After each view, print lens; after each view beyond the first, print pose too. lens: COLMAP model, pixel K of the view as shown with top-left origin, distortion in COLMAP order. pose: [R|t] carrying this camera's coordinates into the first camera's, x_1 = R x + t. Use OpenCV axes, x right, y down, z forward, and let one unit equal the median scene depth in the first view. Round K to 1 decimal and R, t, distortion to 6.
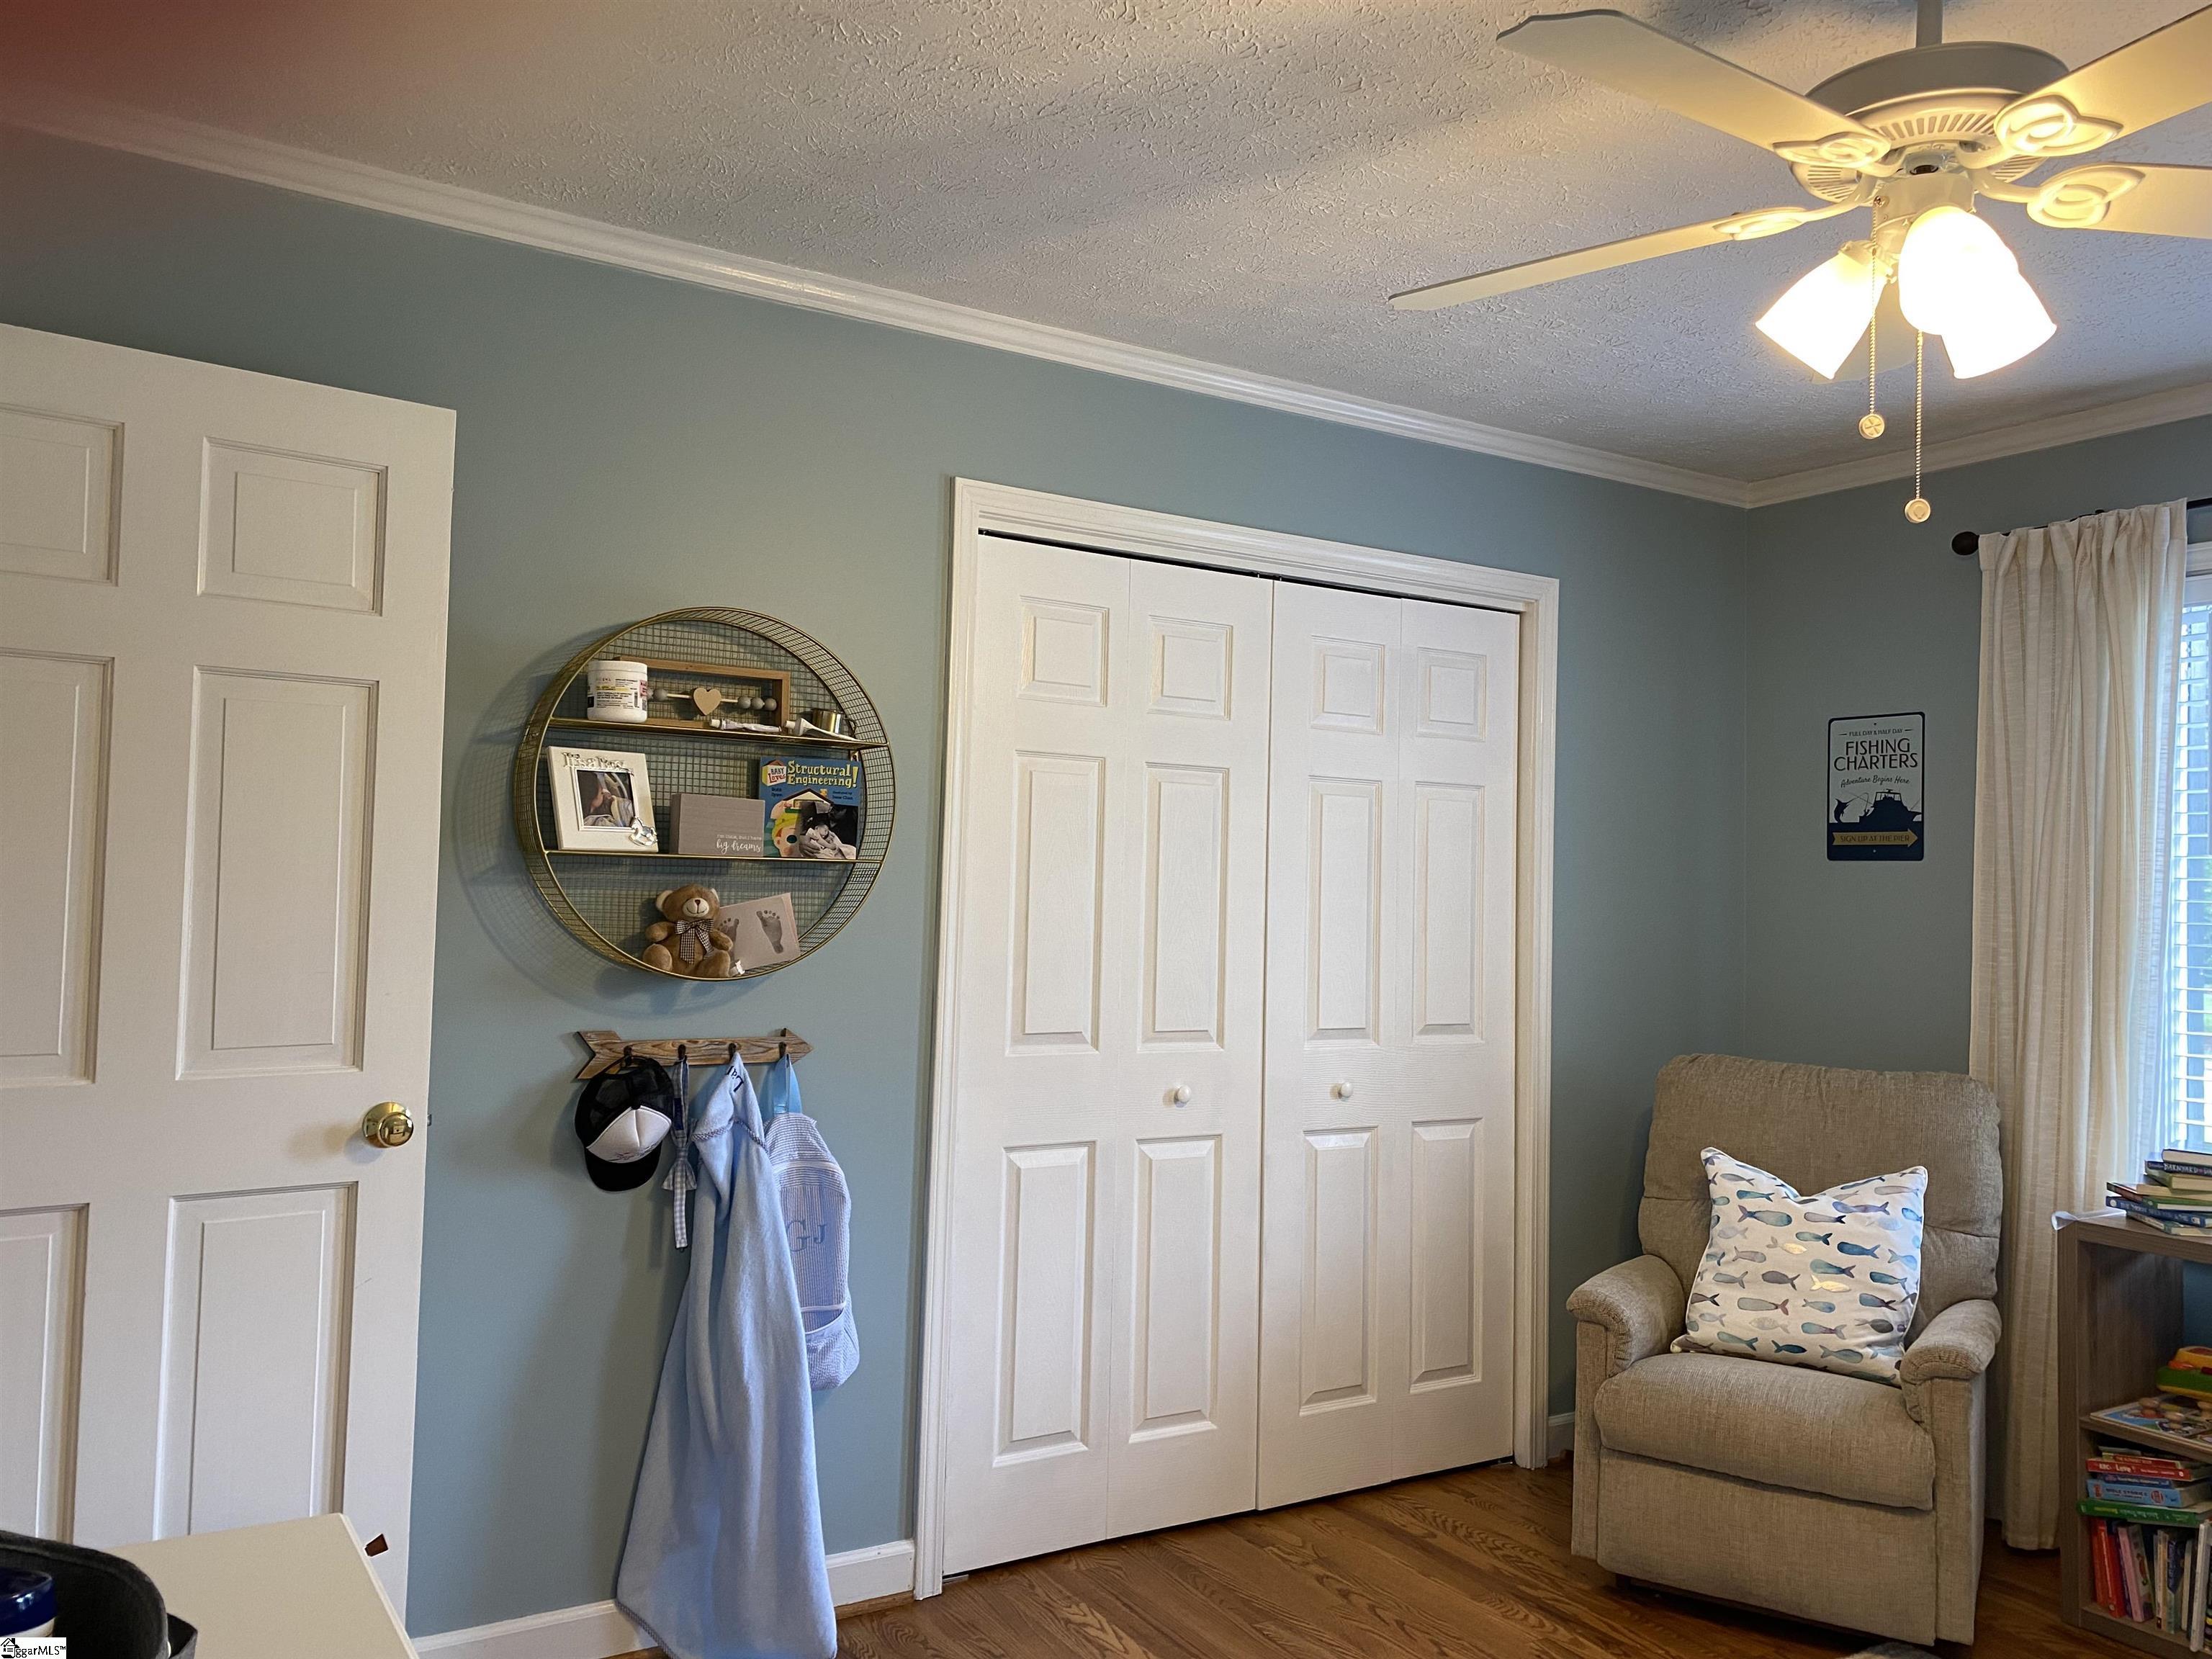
lens RADIAL K [[1696.2, 0, 1117.1], [0, 1696.2, 827.2], [0, 0, 1]] dist [0.064020, -0.059271]
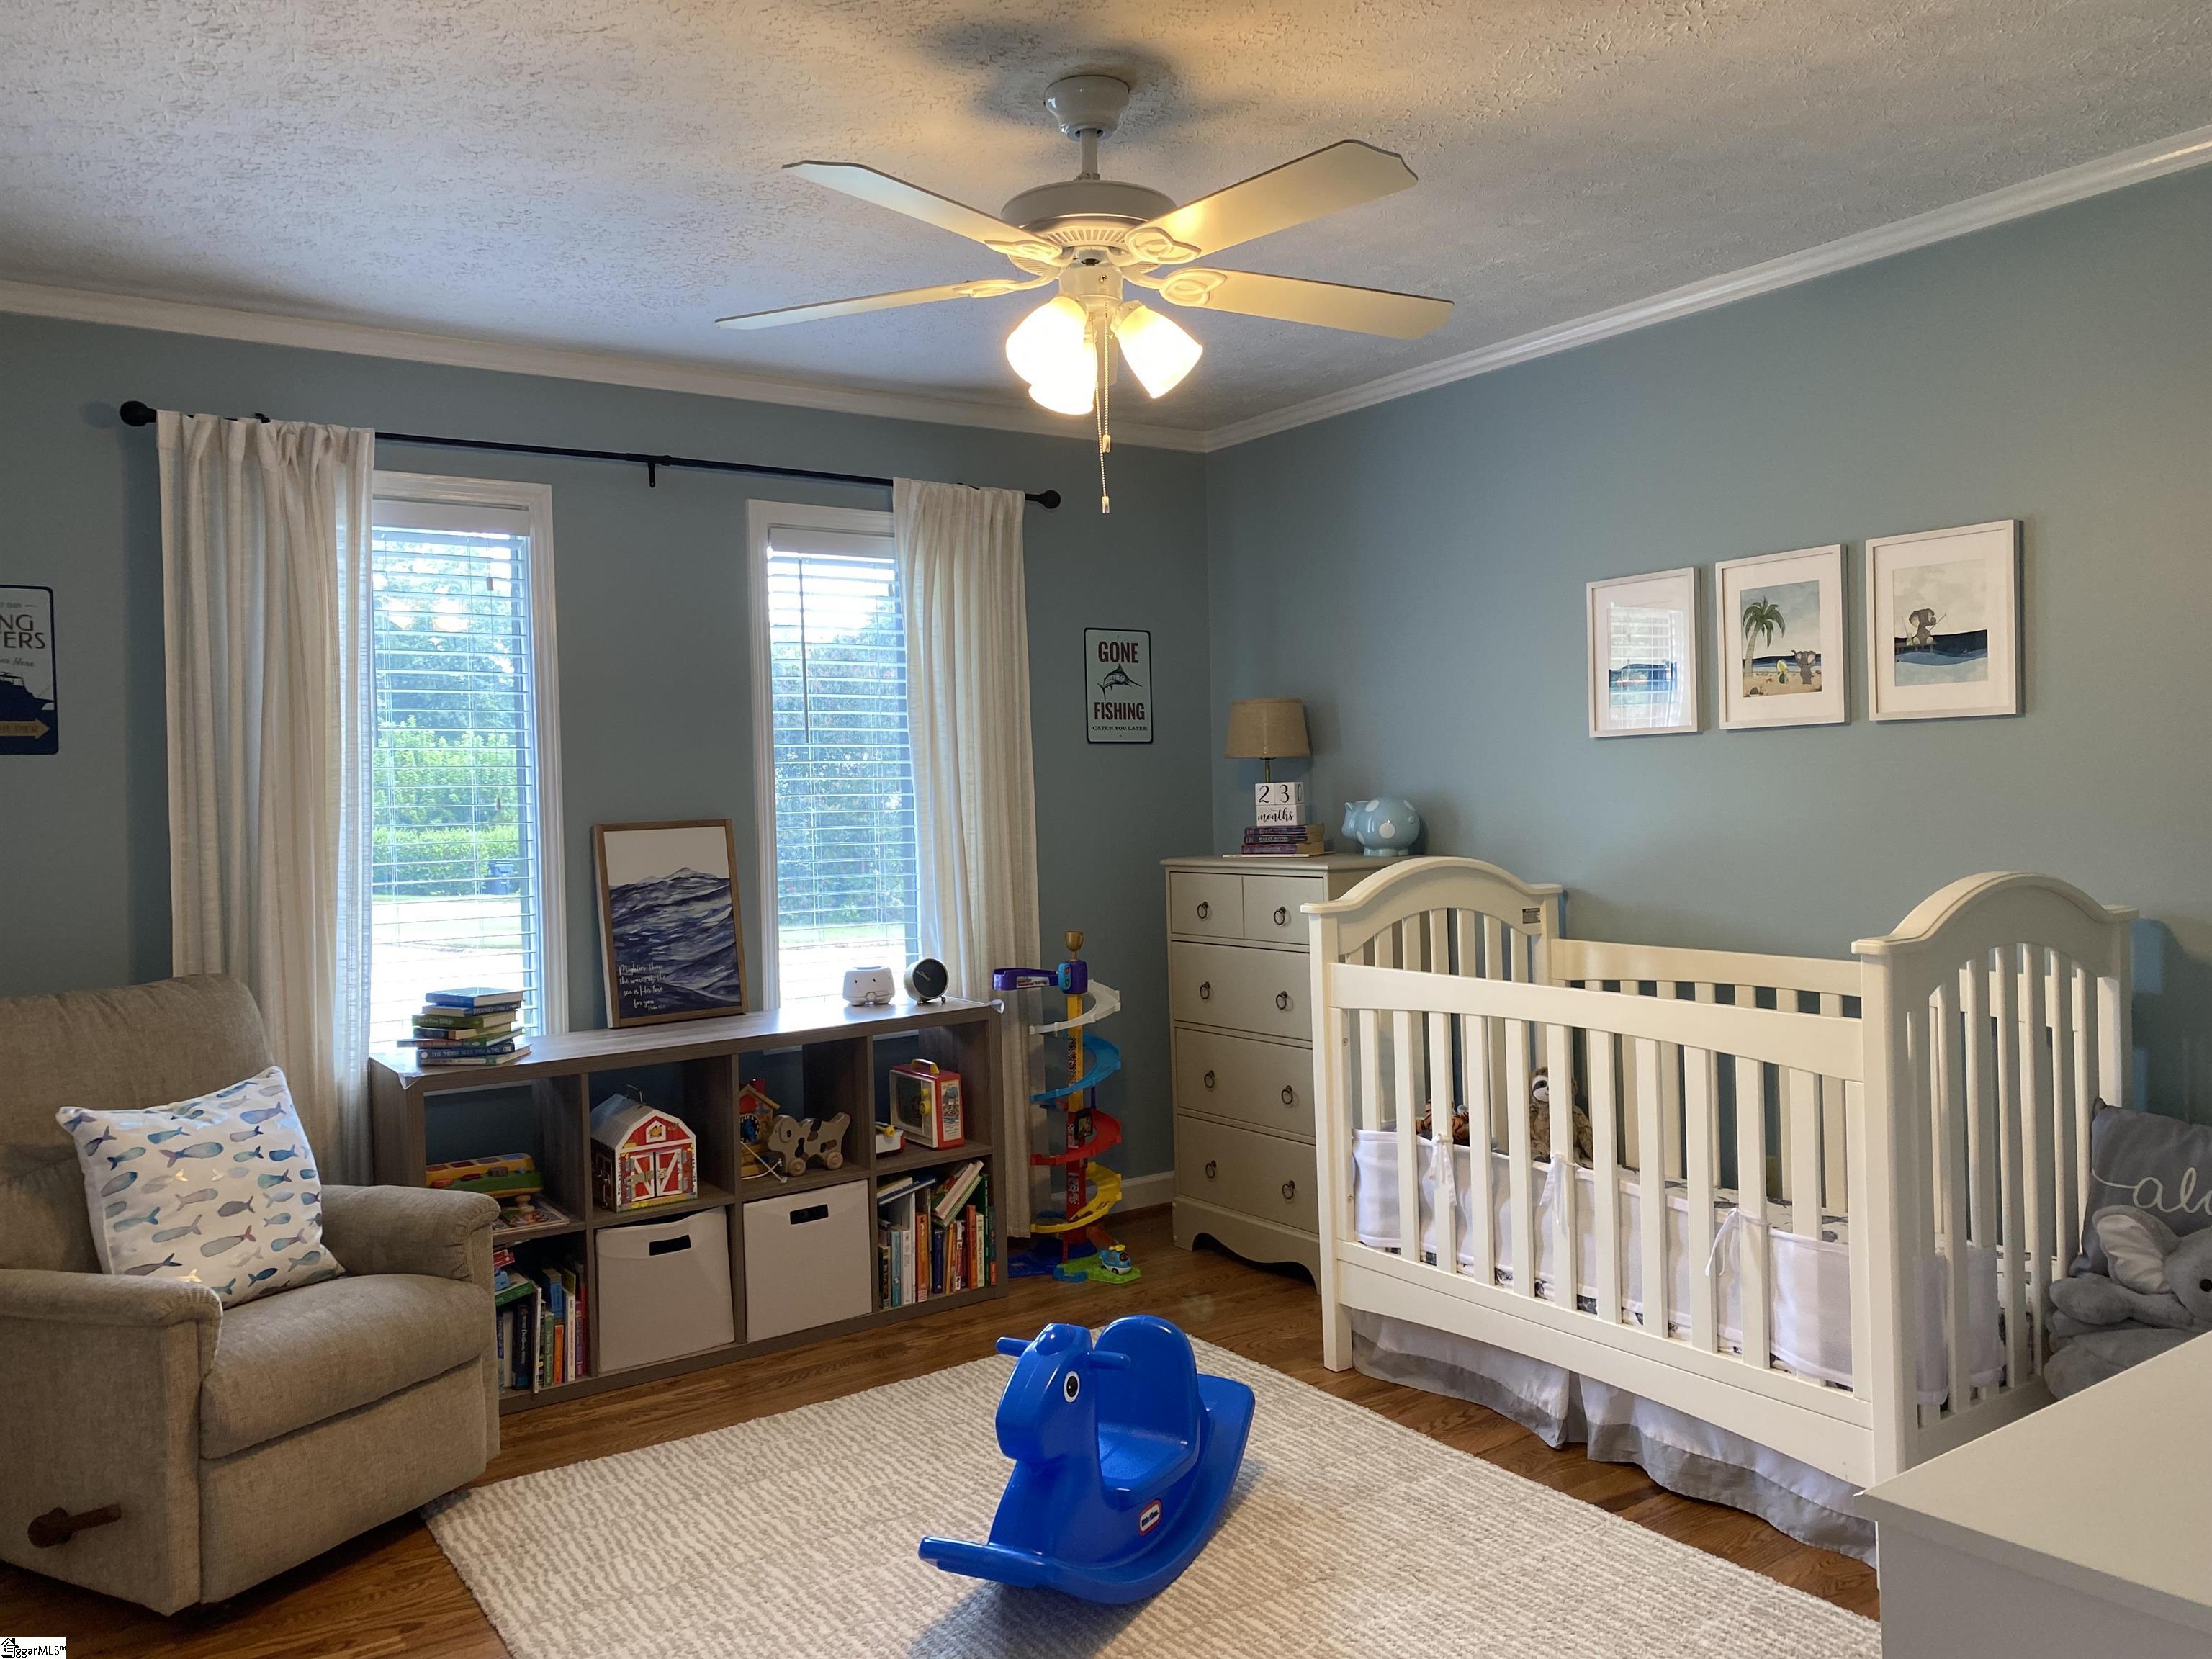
lens RADIAL K [[1696.2, 0, 1108.5], [0, 1696.2, 845.1], [0, 0, 1]] dist [0.064020, -0.059271]
pose [[-0.063099, -0.072113, 0.995399, -0.538741], [-0.010088, 0.997381, 0.071617, -0.003348], [-0.997956, -0.005523, -0.063661, 0.575926]]
